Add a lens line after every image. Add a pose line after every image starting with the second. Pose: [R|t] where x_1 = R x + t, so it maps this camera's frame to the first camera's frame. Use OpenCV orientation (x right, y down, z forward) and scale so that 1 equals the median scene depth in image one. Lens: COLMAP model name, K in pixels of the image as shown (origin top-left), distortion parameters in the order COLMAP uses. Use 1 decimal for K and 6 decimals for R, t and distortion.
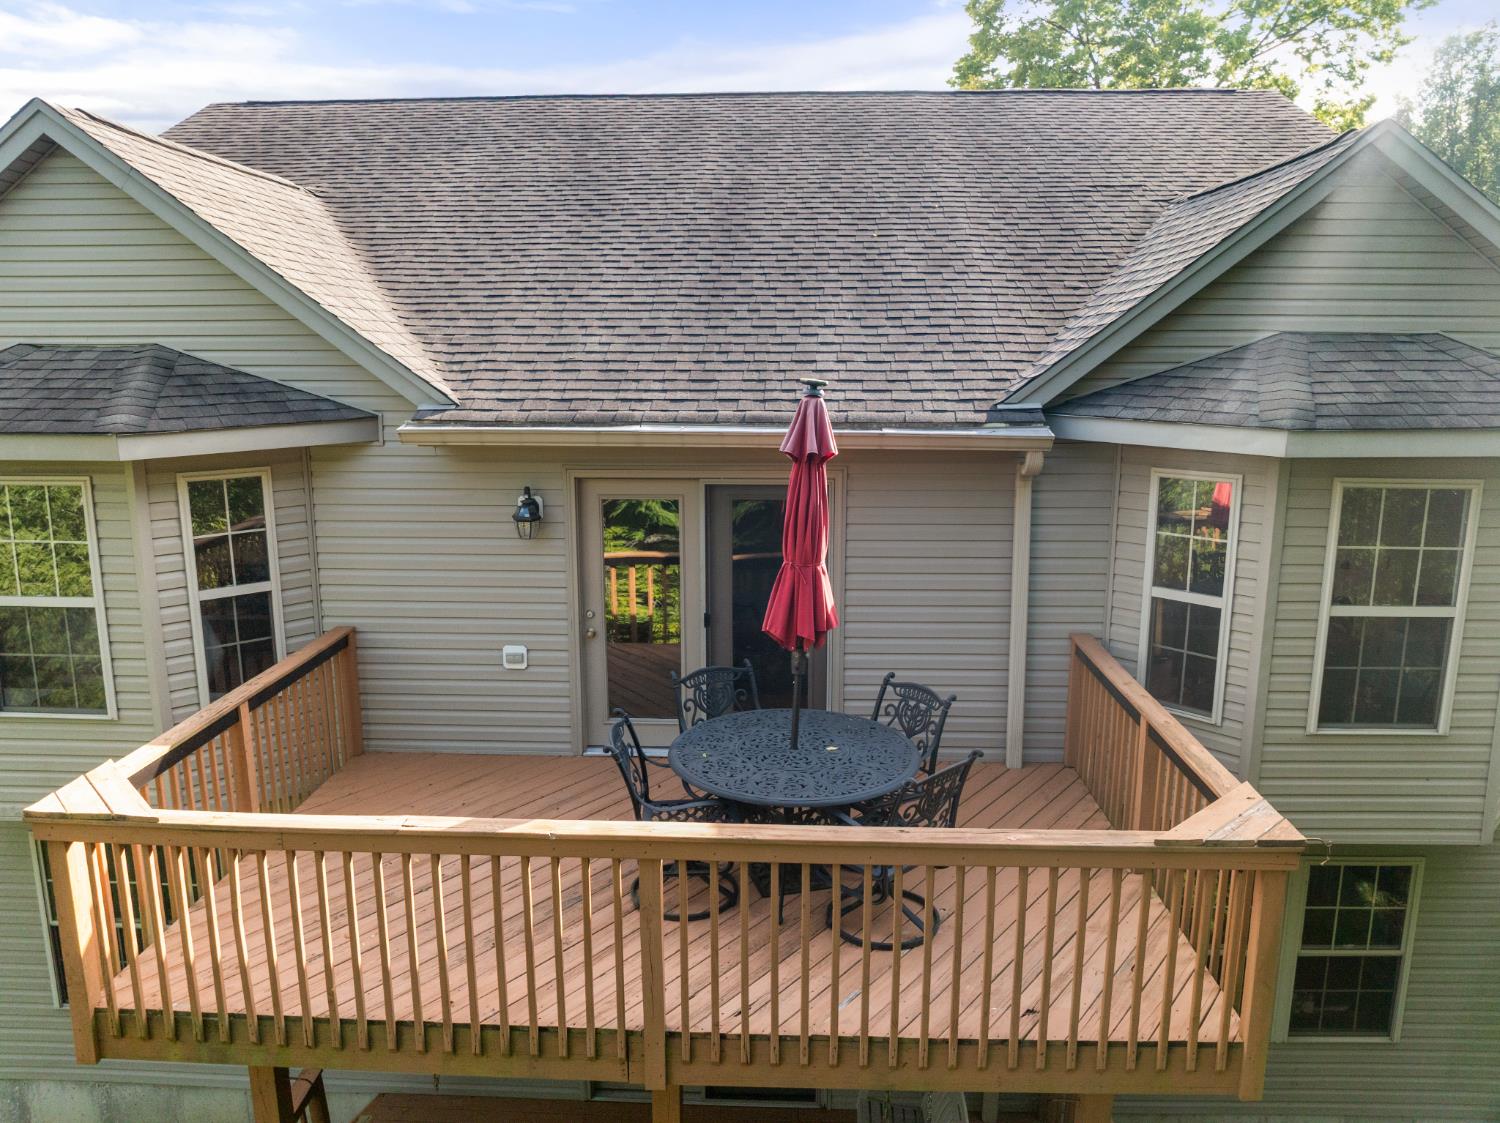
lens RADIAL K [[1060.9, 0, 757.7], [0, 1060.9, 574.1], [0, 0, 1]] dist [-0.050351, 0.028141]
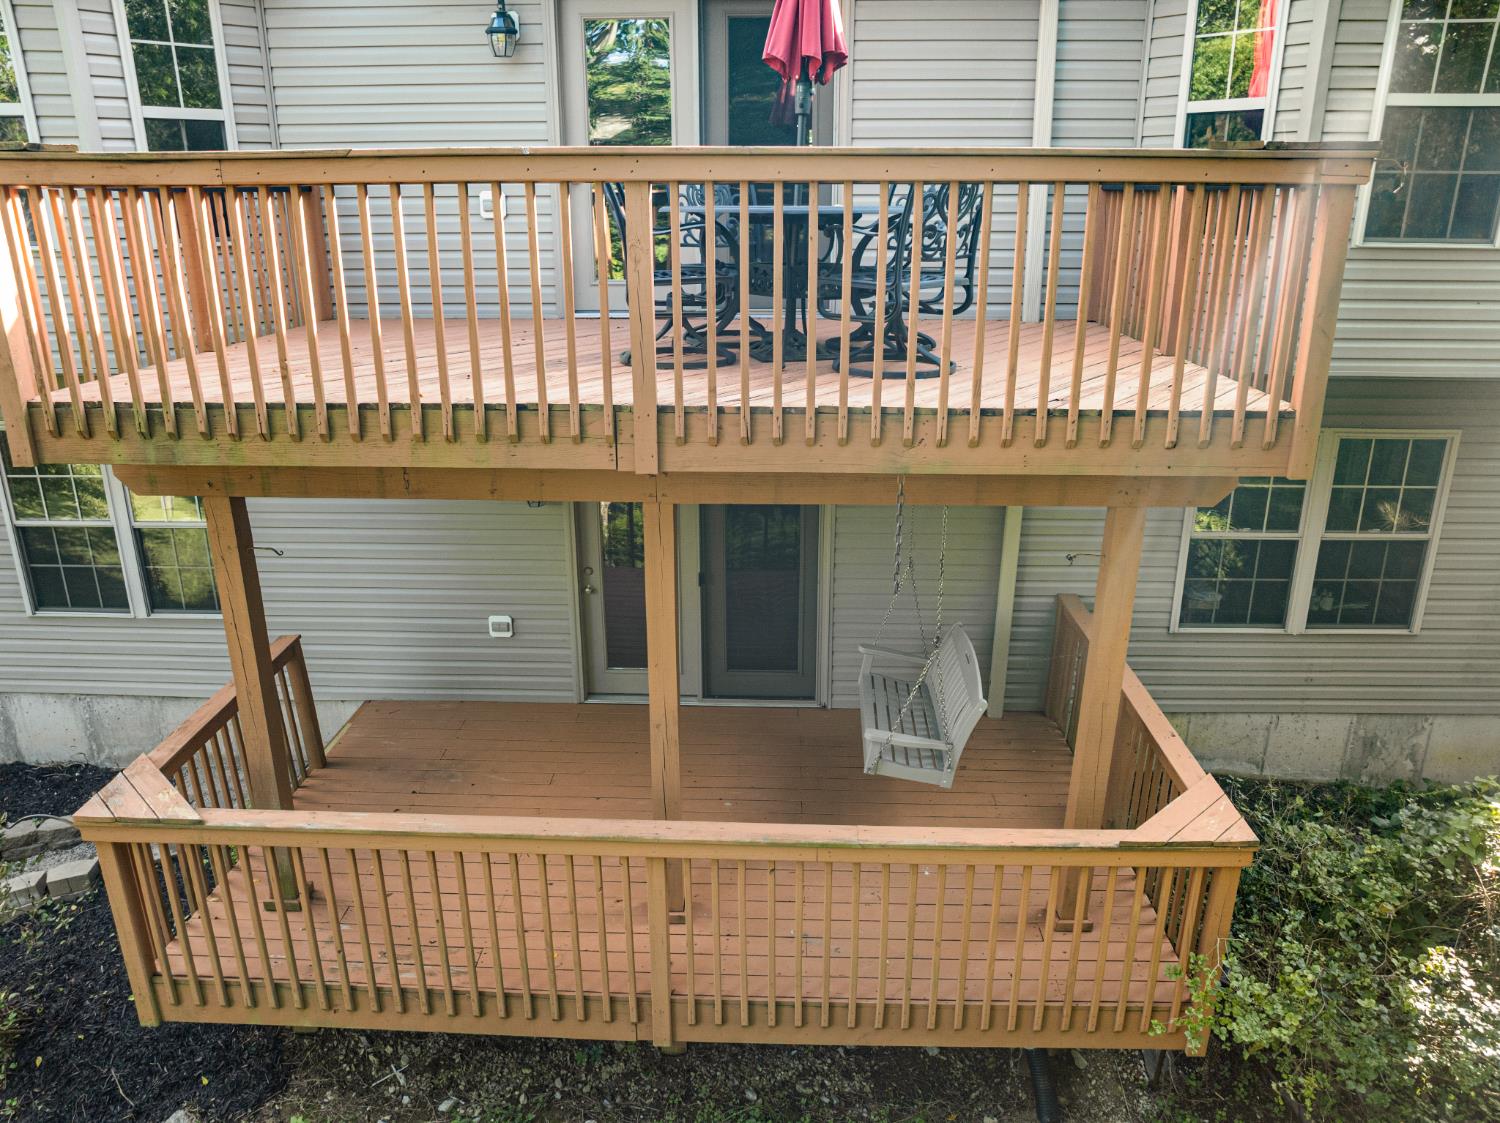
lens RADIAL K [[1060.9, 0, 758.9], [0, 1060.9, 561.3], [0, 0, 1]] dist [-0.050351, 0.028141]
pose [[0.999985, -0.001817, 0.005088, -0.003932], [0.001155, 0.991882, 0.127157, 0.358122], [-0.005278, -0.127150, 0.991869, 0.064638]]
